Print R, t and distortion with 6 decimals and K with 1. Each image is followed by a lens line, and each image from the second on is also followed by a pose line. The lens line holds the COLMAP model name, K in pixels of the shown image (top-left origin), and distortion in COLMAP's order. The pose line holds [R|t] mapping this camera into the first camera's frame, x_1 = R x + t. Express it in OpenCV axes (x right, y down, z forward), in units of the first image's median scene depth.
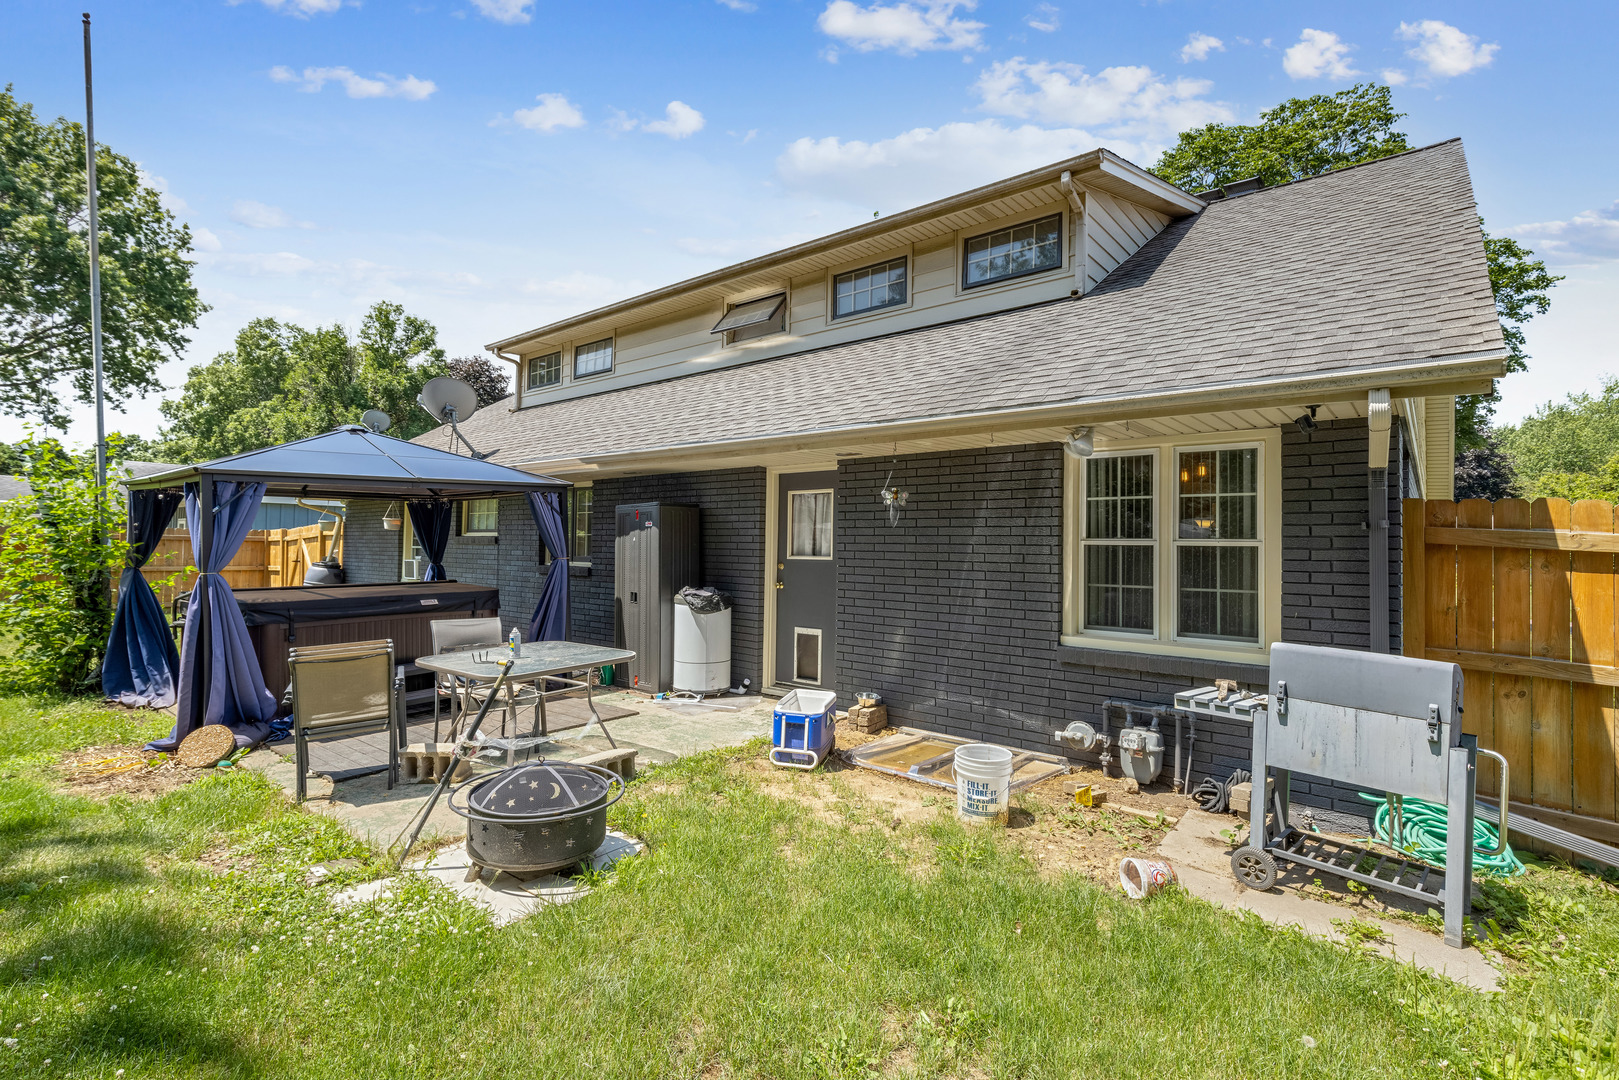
lens RADIAL K [[751.3, 0, 813.8], [0, 751.3, 529.3], [0, 0, 1]] dist [-0.004191, -0.000007]
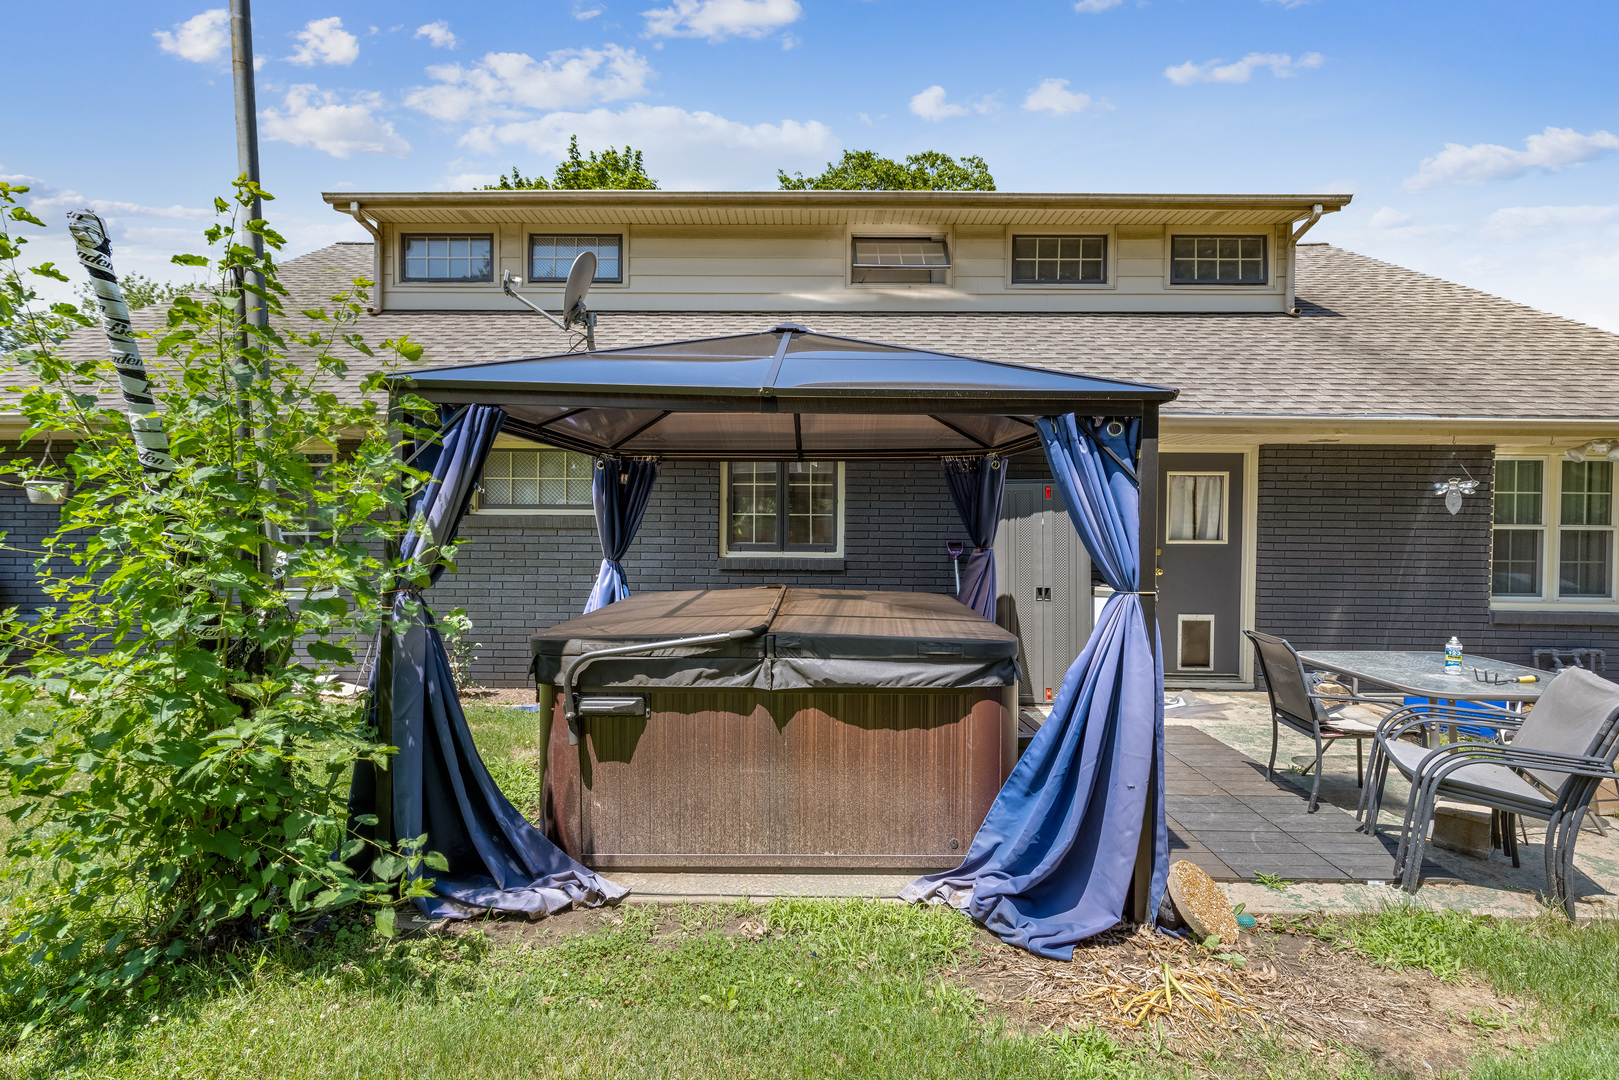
lens RADIAL K [[751.3, 0, 810.6], [0, 751.3, 548.1], [0, 0, 1]] dist [-0.004191, -0.000007]
pose [[0.789002, -0.020452, 0.614050, -1.167164], [-0.014039, 0.998585, 0.051299, 0.003492], [-0.614230, -0.049096, 0.787598, 0.639658]]
